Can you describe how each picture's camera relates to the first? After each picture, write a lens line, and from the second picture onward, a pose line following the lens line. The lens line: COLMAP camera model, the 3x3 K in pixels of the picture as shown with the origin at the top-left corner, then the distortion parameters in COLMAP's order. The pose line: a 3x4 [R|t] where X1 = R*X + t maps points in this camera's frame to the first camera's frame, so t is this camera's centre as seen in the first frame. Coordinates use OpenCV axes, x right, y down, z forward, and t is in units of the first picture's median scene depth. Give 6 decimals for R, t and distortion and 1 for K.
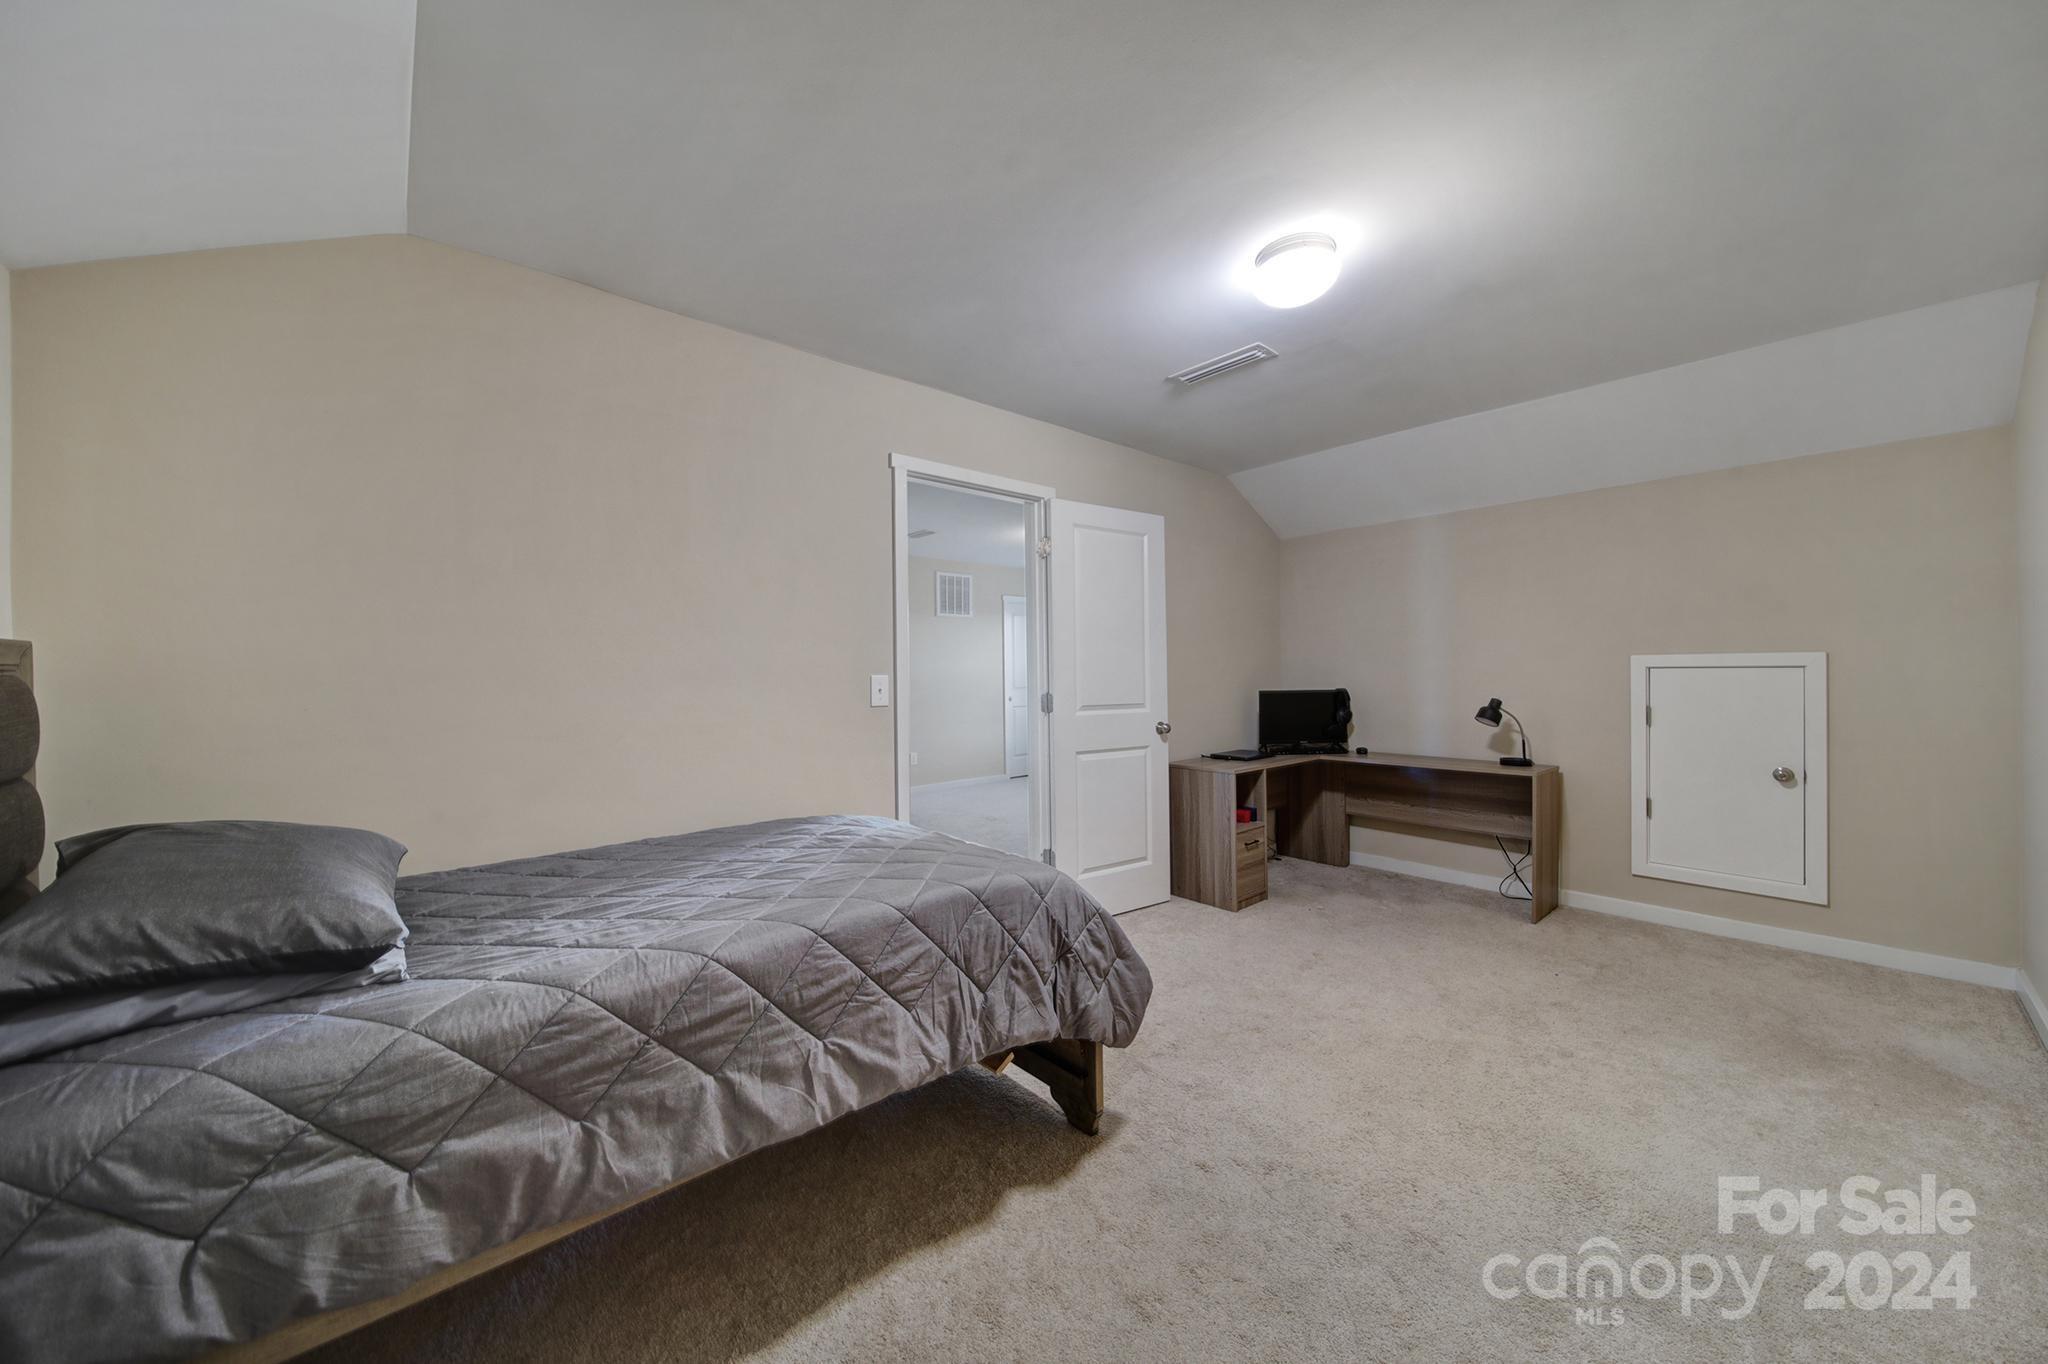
lens RADIAL K [[721.7, 0, 1024.0], [0, 721.7, 682.0], [0, 0, 1]] dist [-0.000046, -0.000013]
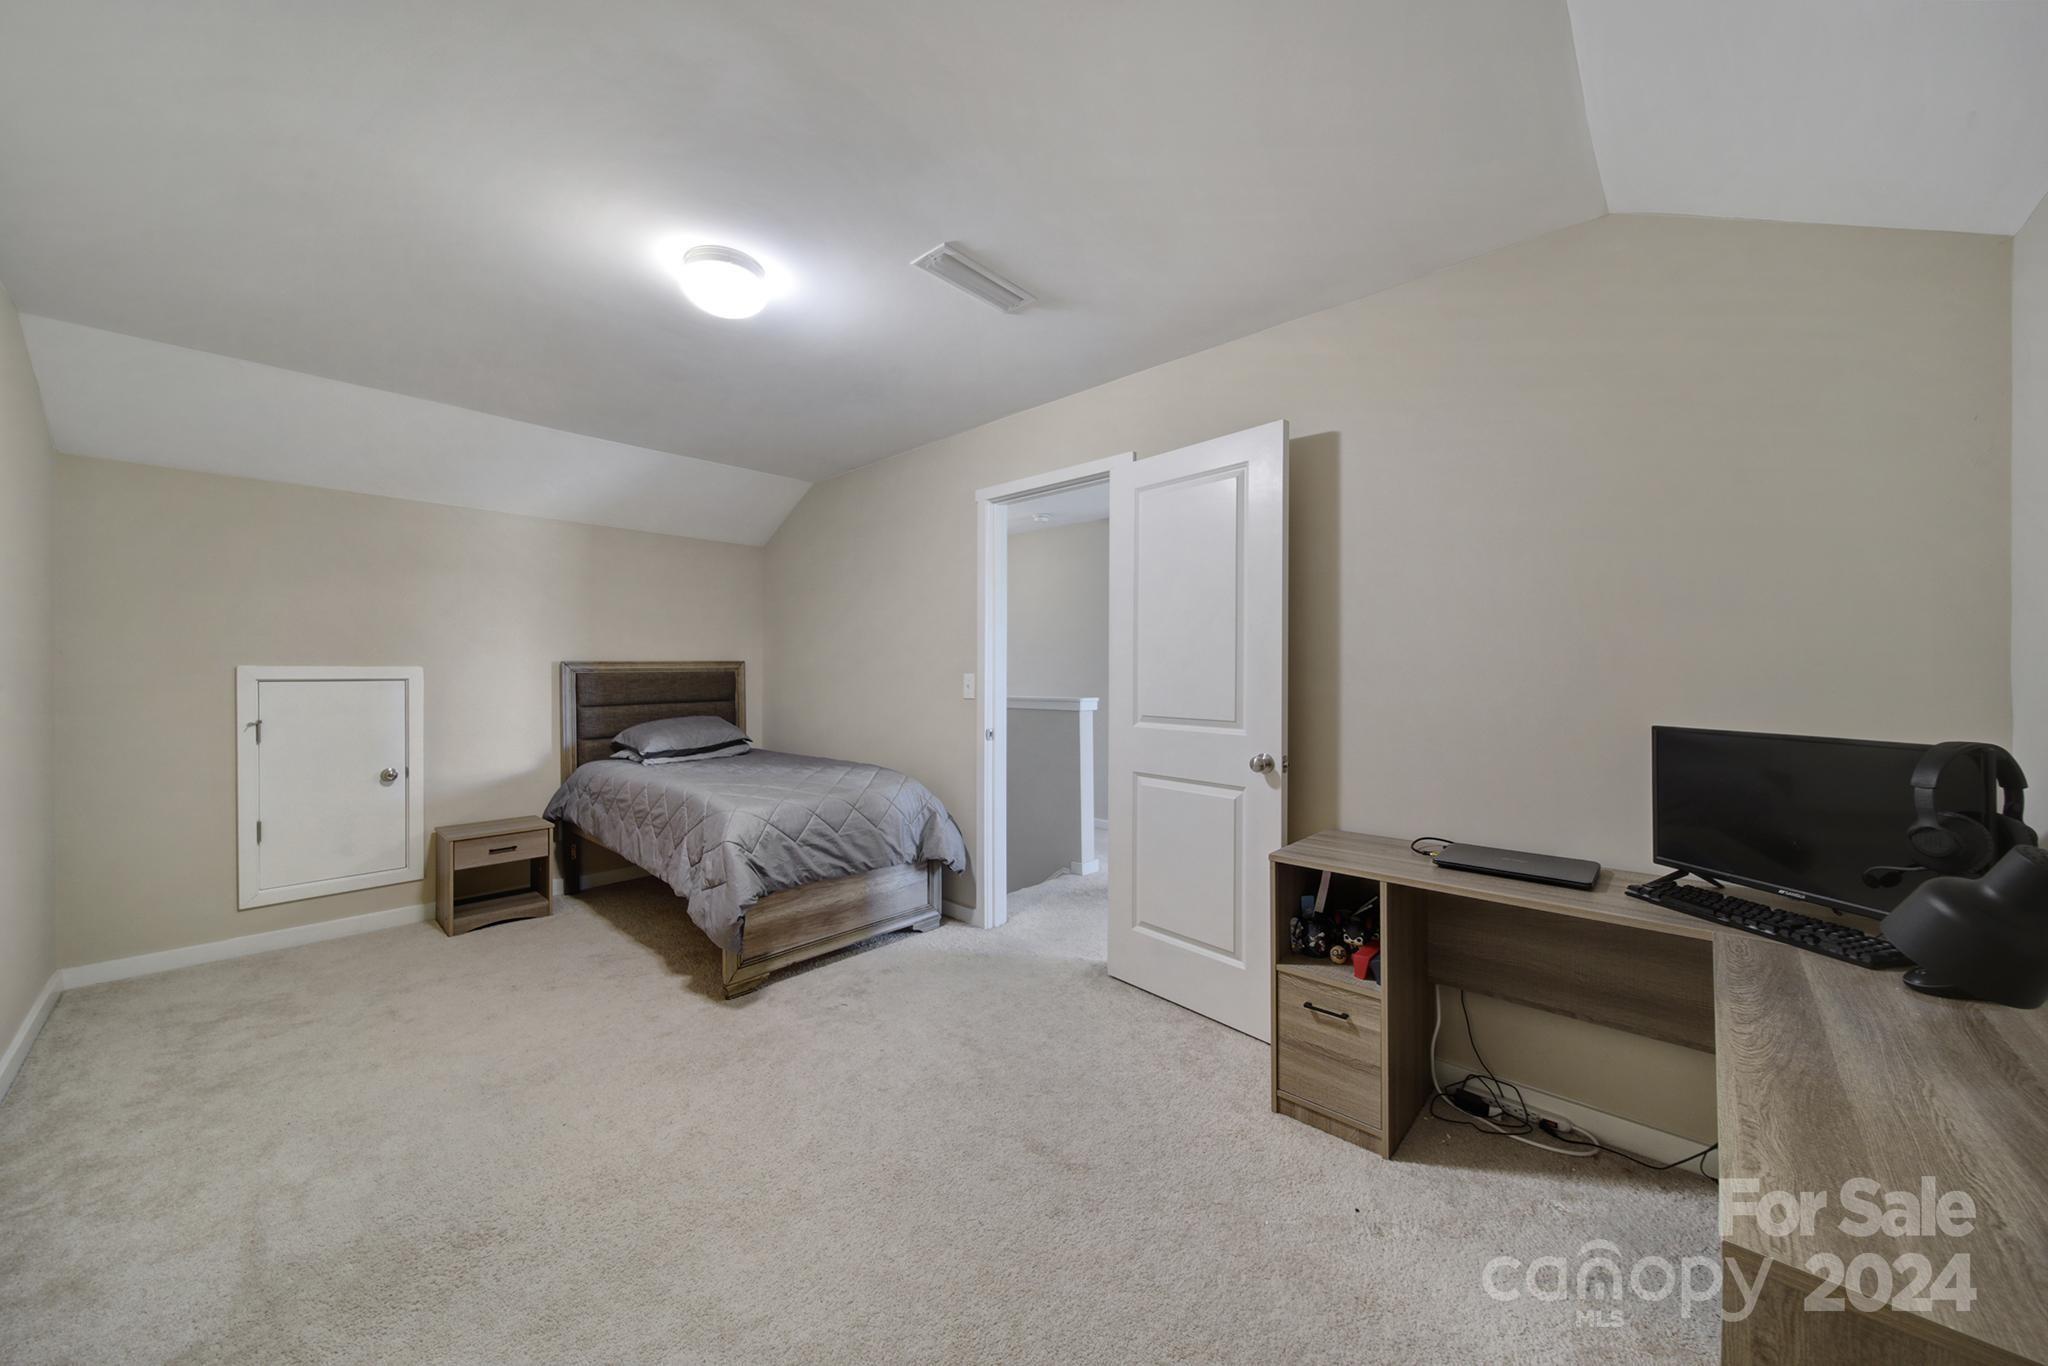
lens RADIAL K [[721.7, 0, 1024.0], [0, 721.7, 683.0], [0, 0, 1]] dist [-0.000046, -0.000013]
pose [[0.101821, 0.025819, -0.994468, 1.049851], [-0.010746, 0.999633, 0.024852, -0.025350], [0.994745, 0.008156, 0.102061, 0.967390]]
